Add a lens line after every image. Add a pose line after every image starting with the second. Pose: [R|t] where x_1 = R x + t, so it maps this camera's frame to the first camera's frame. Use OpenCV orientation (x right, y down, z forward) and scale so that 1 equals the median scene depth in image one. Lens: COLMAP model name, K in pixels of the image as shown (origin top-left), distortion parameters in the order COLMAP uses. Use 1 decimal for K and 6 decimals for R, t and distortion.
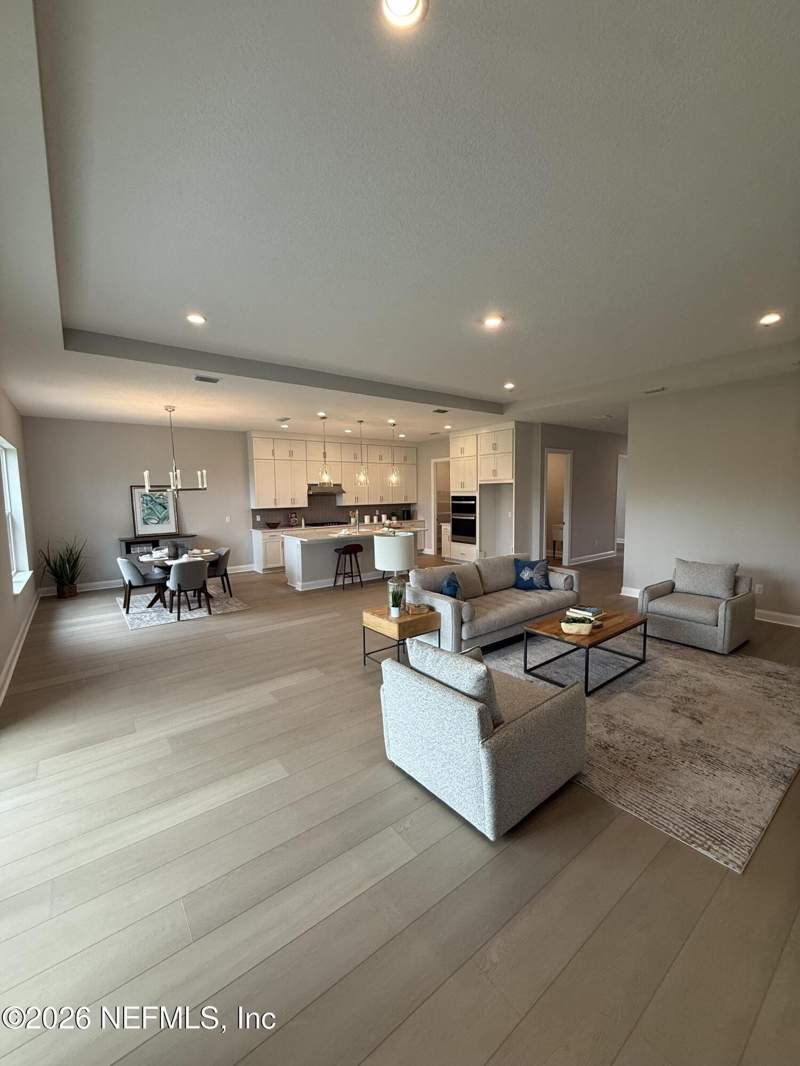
lens RADIAL K [[418.5, 0, 403.0], [0, 418.5, 535.7], [0, 0, 1]] dist [0.000634, 0.000038]
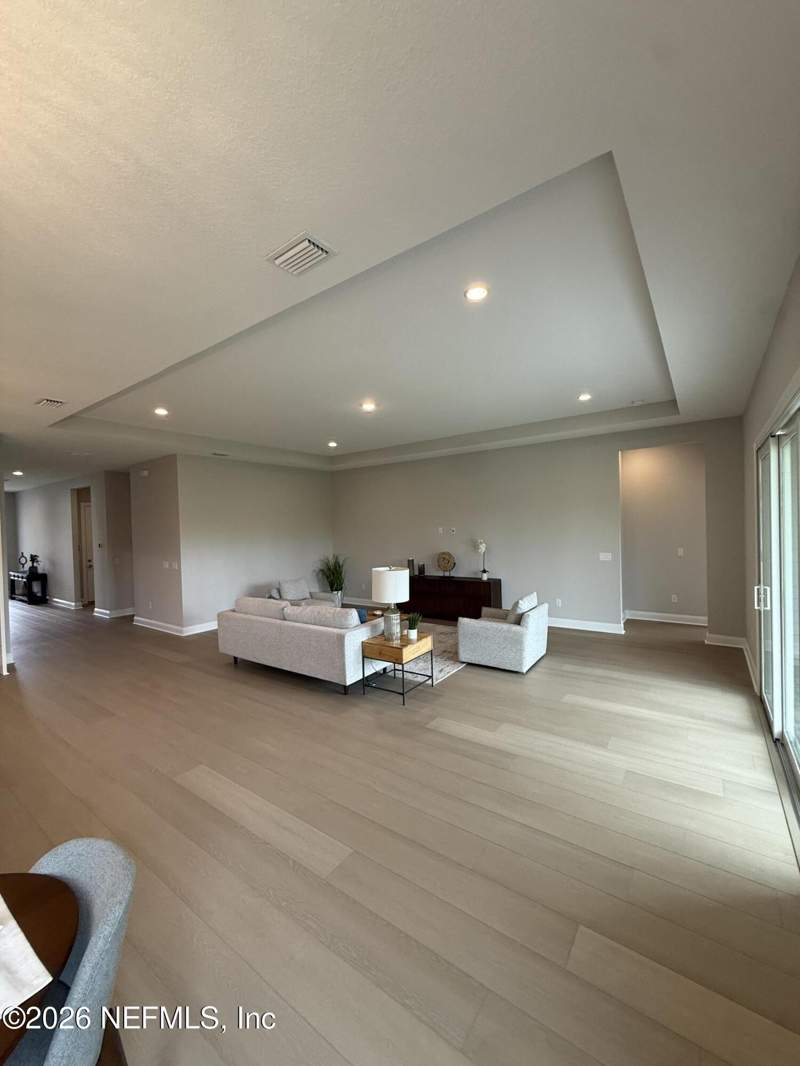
lens RADIAL K [[418.5, 0, 396.4], [0, 418.5, 536.5], [0, 0, 1]] dist [0.000634, 0.000038]
pose [[-0.287401, 0.014638, 0.957698, -0.570333], [0.128375, 0.991450, 0.023371, -0.055974], [-0.949168, 0.129661, -0.286823, 0.696097]]
